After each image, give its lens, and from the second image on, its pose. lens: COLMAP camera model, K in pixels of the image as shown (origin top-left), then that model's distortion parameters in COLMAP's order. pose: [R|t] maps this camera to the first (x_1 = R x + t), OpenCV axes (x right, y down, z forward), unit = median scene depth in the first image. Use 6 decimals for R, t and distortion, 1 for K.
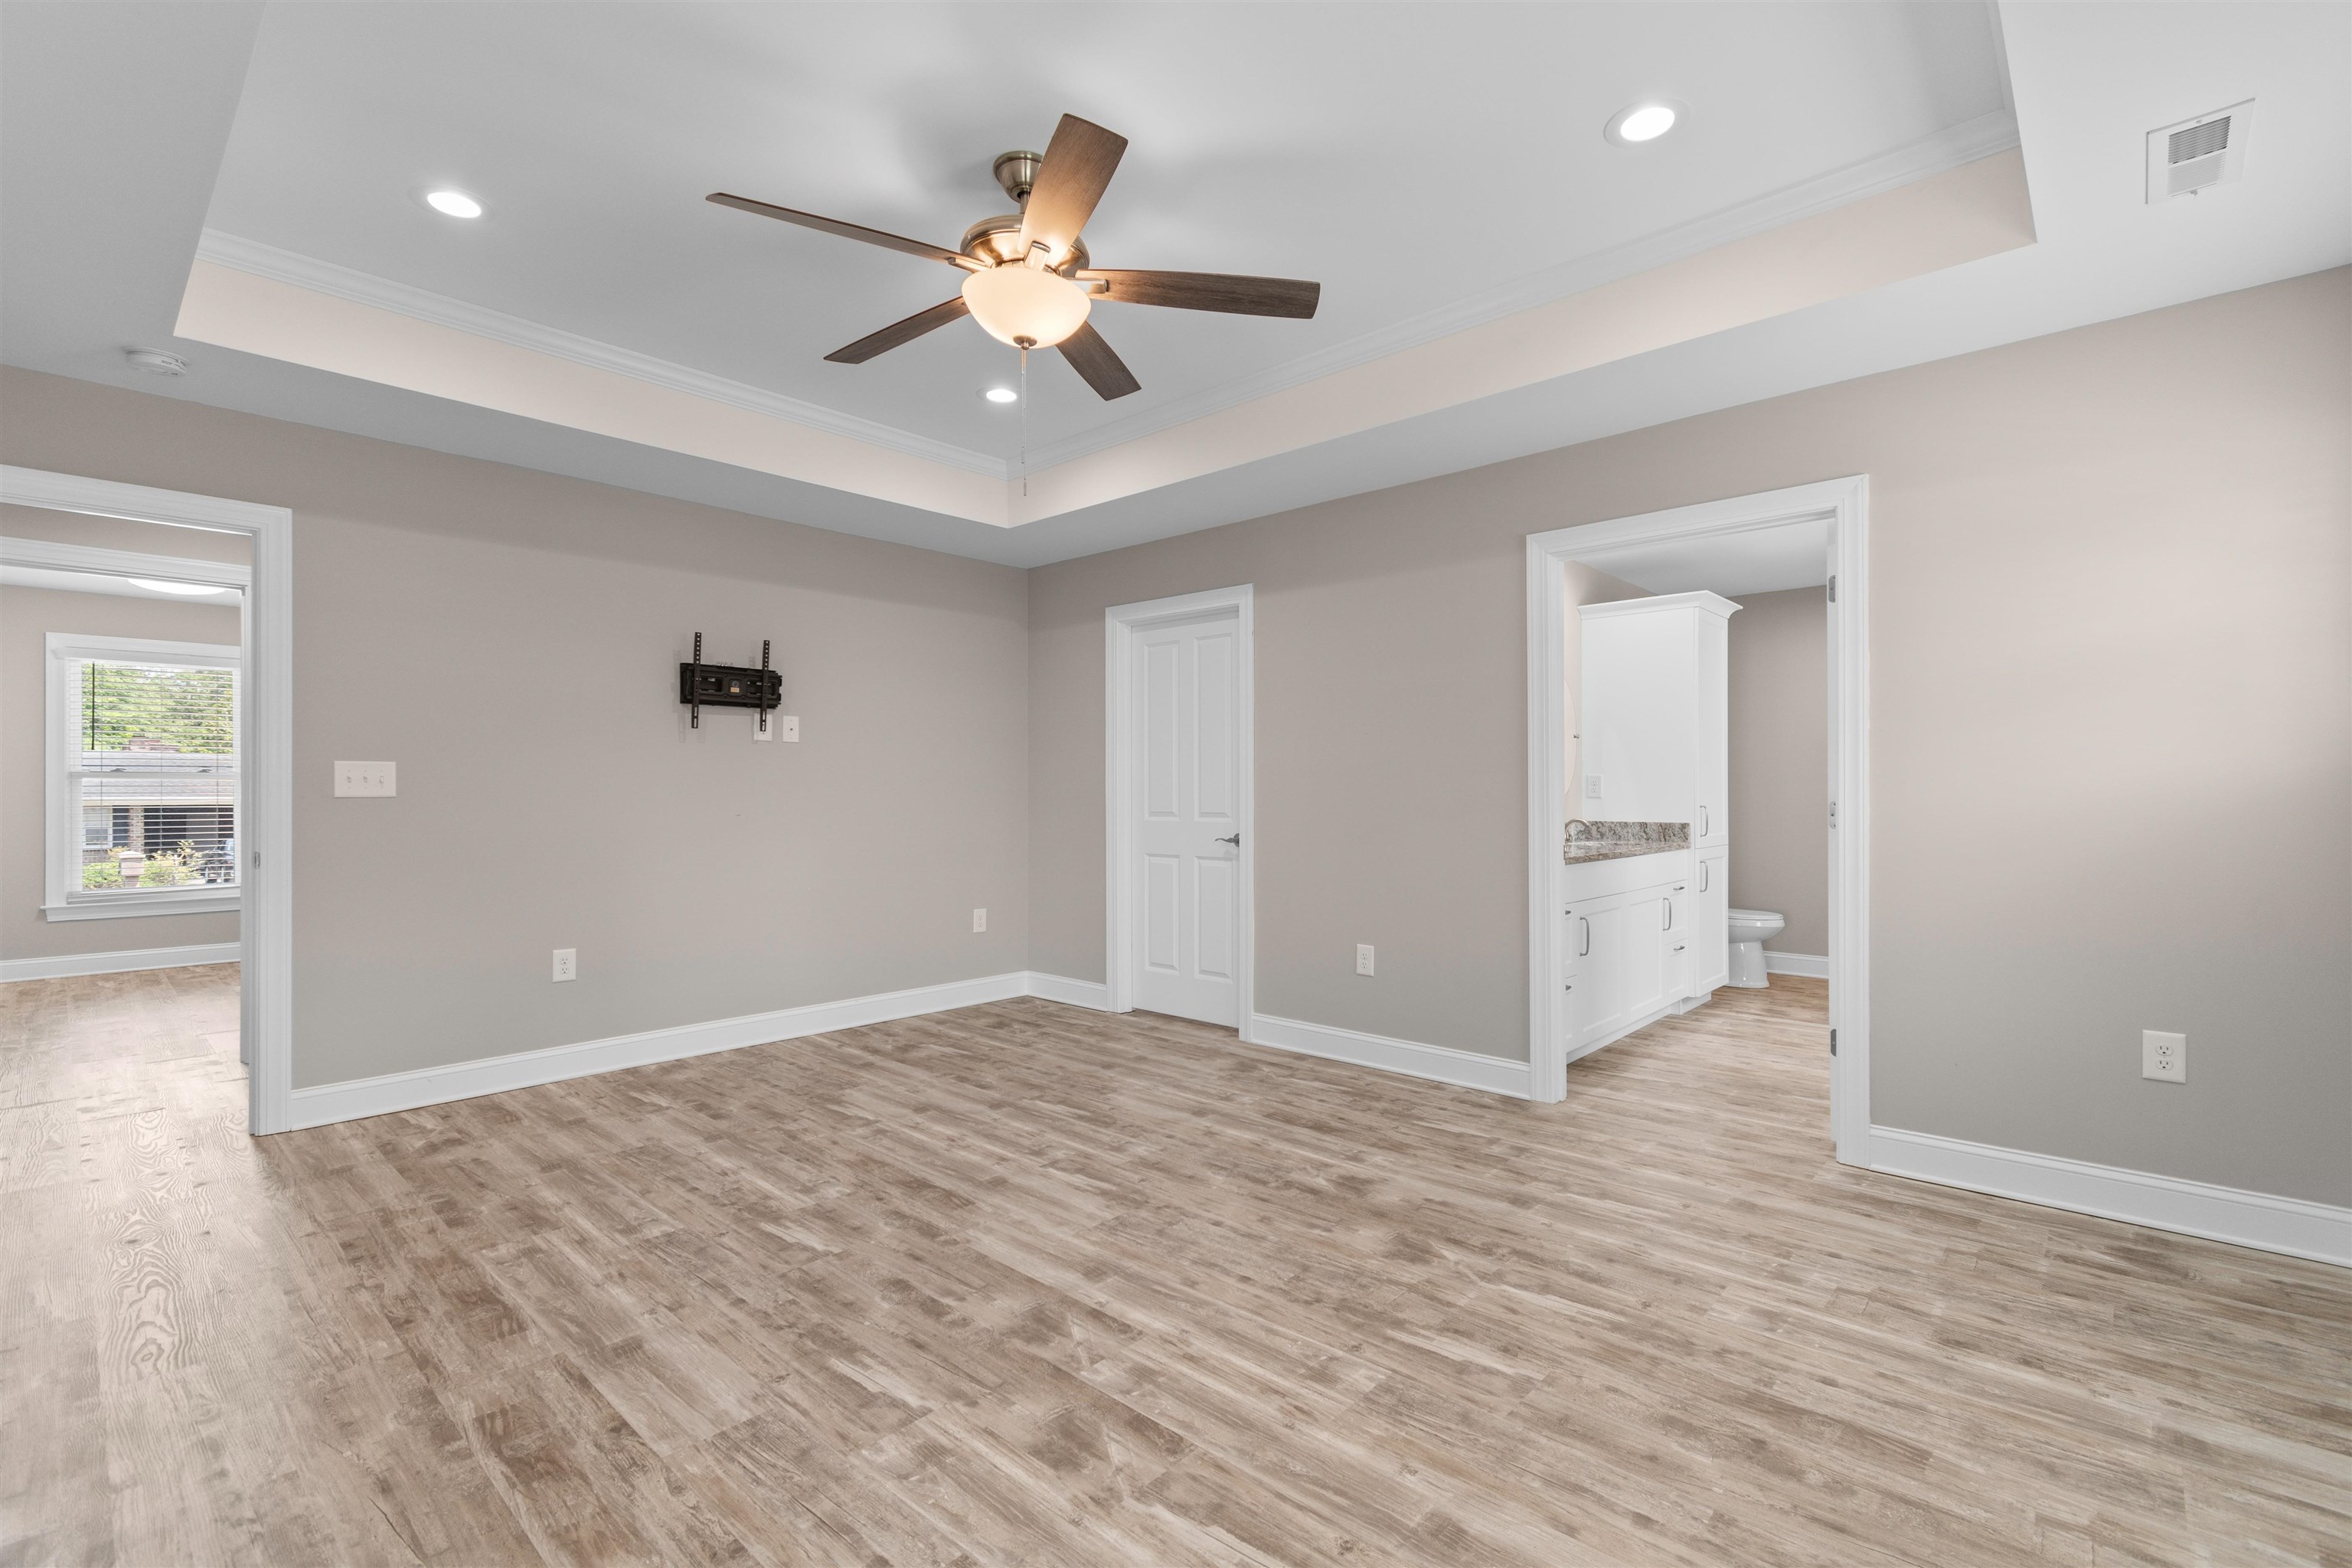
lens RADIAL K [[1056.2, 0, 1176.0], [0, 1056.2, 784.0], [0, 0, 1]] dist [0.006220, -0.000733]
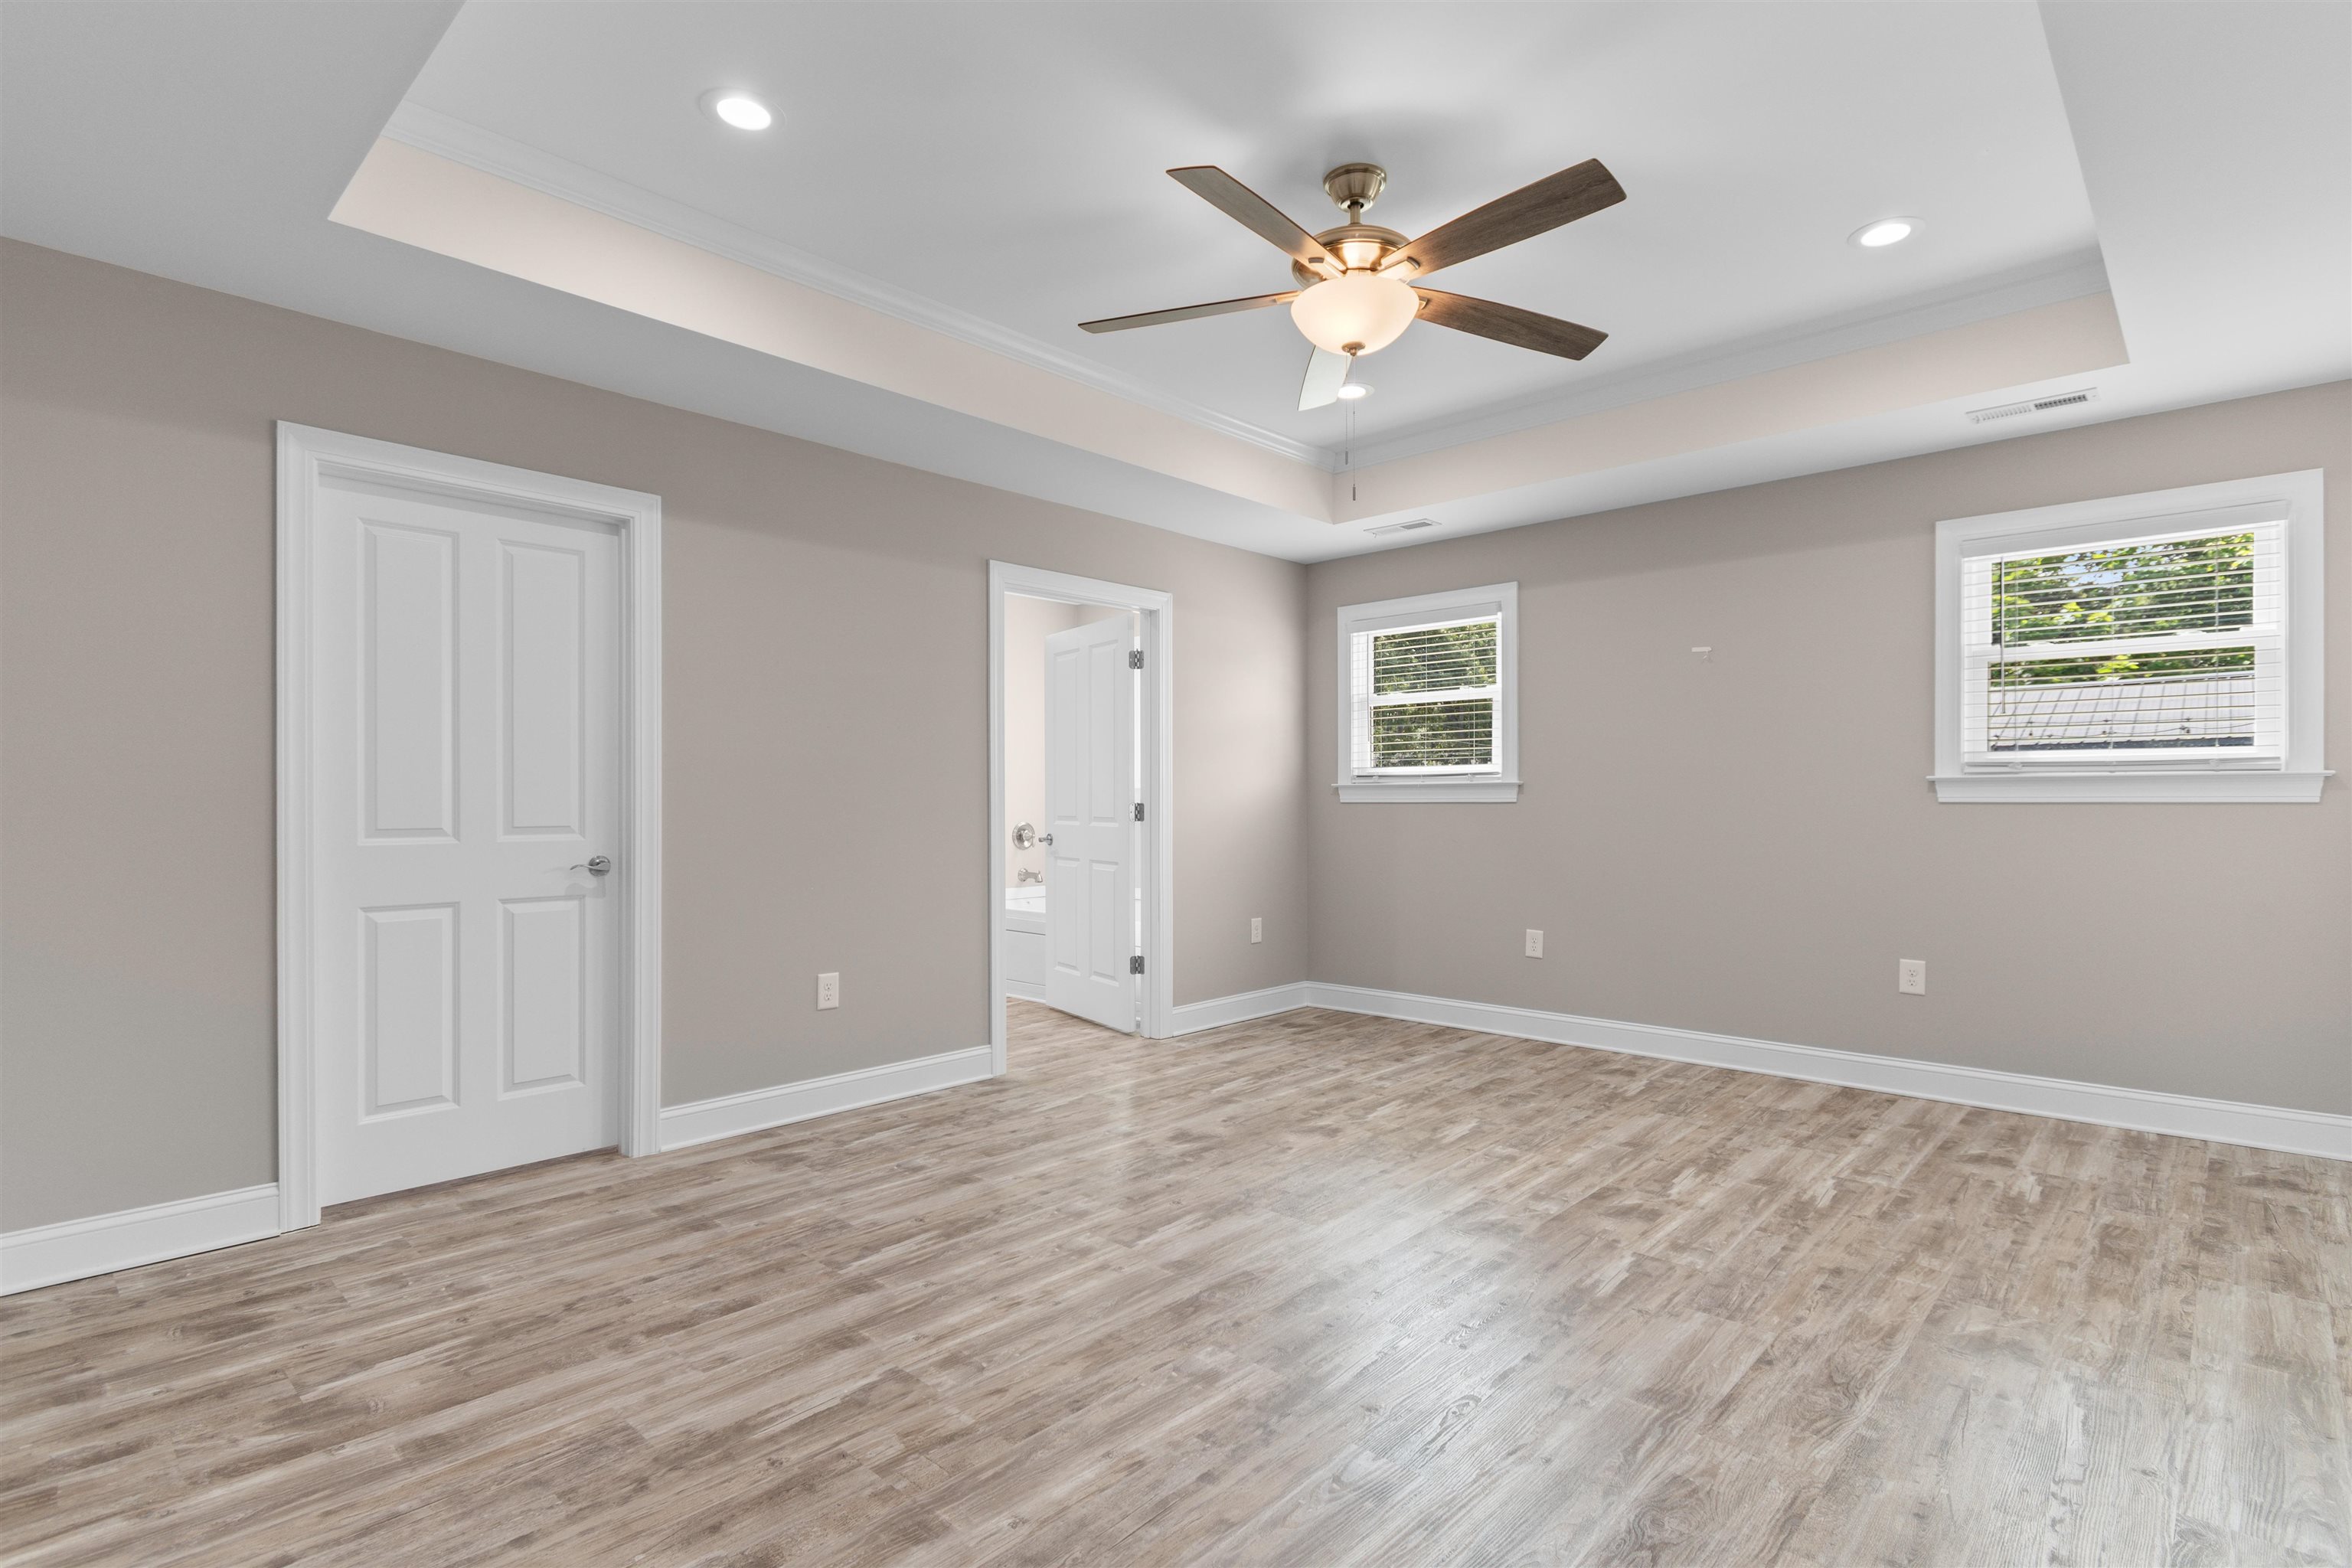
lens RADIAL K [[1143.4, 0, 1210.0], [0, 1143.4, 792.2], [0, 0, 1]] dist [0.003987, 0.000323]
pose [[-0.019300, 0.008159, 0.999780, -1.001268], [-0.006873, 0.999942, -0.008293, 0.014081], [-0.999790, -0.007031, -0.019243, 0.937410]]
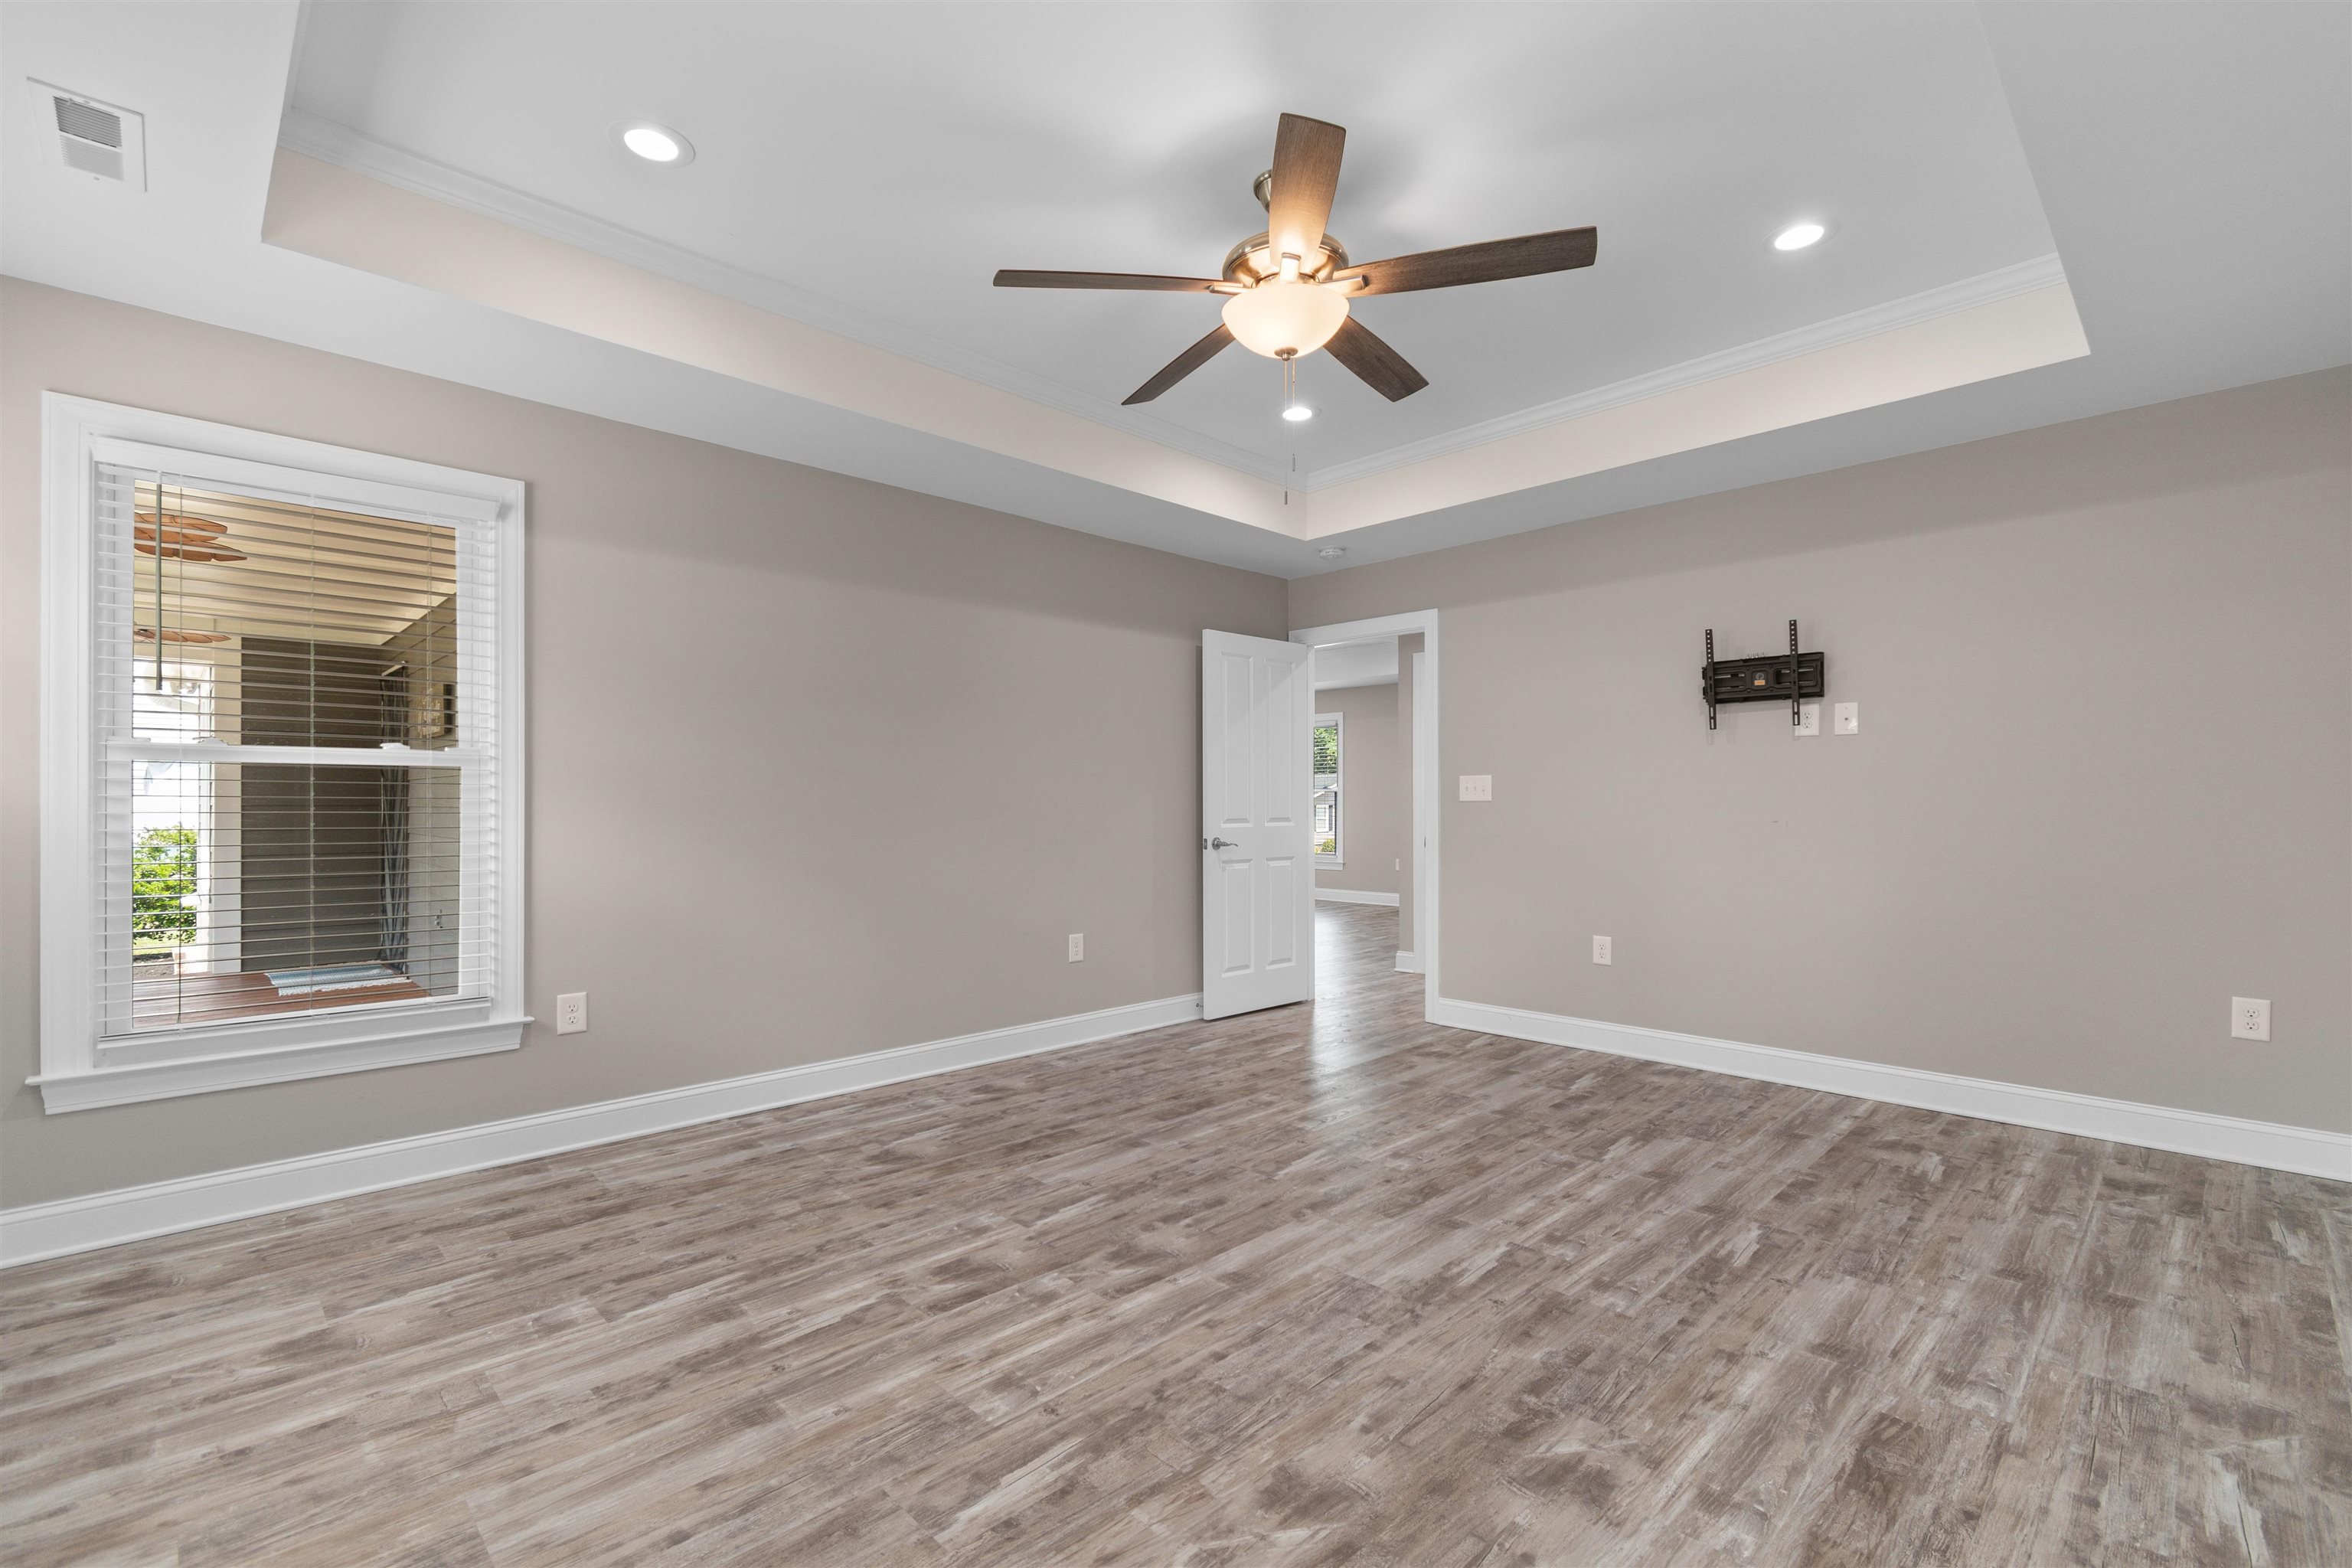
lens RADIAL K [[1023.3, 0, 1169.4], [0, 1023.3, 845.7], [0, 0, 1]] dist [0.001675, -0.000359]
pose [[-0.061881, 0.043933, -0.997116, 0.671014], [0.010478, 0.999004, 0.043366, 0.008428], [0.998029, -0.007764, -0.062280, 0.765525]]
